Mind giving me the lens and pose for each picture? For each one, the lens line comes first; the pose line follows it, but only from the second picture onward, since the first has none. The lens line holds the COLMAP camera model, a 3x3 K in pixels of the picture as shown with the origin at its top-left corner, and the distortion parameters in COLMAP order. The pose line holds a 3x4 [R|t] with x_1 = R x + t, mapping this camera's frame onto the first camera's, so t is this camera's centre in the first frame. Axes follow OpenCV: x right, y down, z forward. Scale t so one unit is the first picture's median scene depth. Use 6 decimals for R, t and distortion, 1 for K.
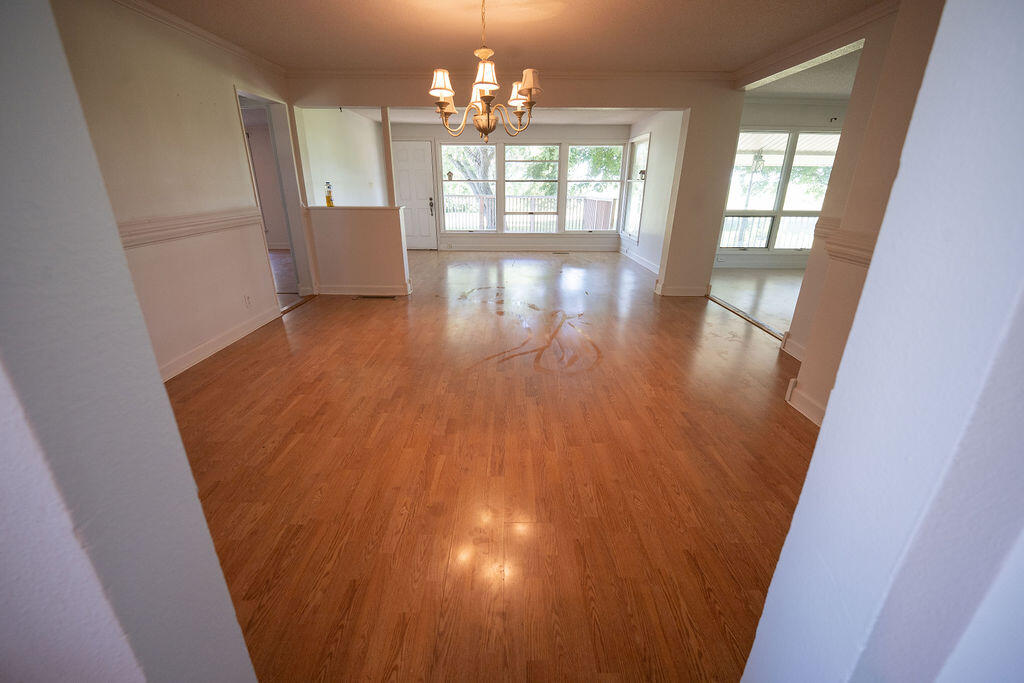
lens RADIAL K [[422.2, 0, 510.6], [0, 422.2, 342.1], [0, 0, 1]] dist [-0.010015, -0.000495]
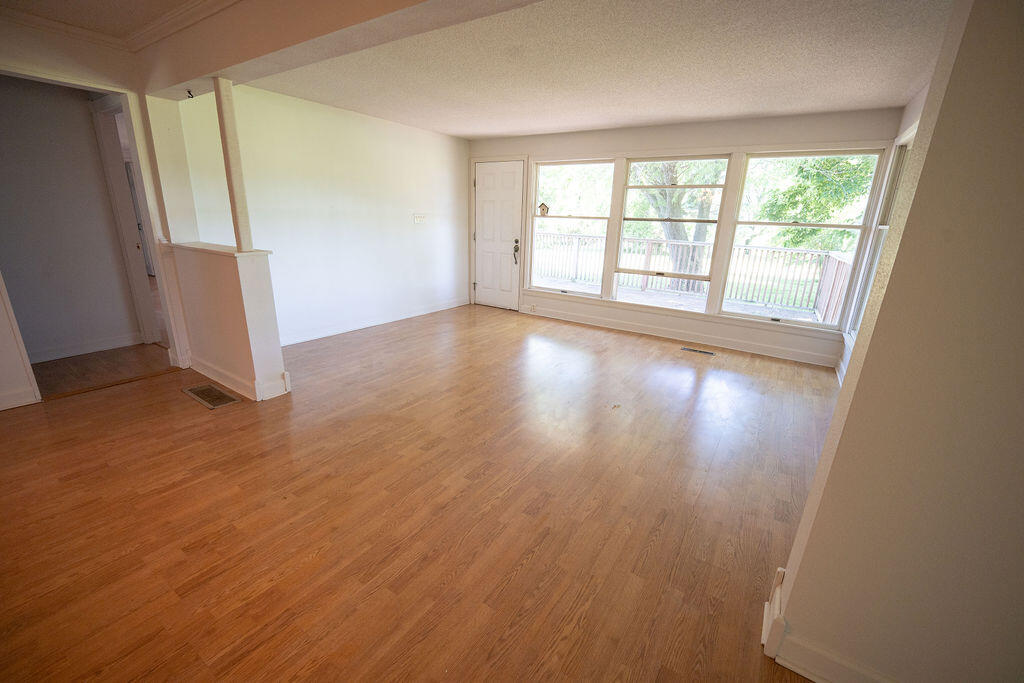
lens RADIAL K [[422.2, 0, 518.1], [0, 422.2, 341.2], [0, 0, 1]] dist [-0.010015, -0.000495]
pose [[0.833324, 0.177874, -0.523386, 0.209819], [-0.222565, 0.974643, -0.023129, -0.160142], [0.506001, 0.135761, 0.851782, 0.422599]]
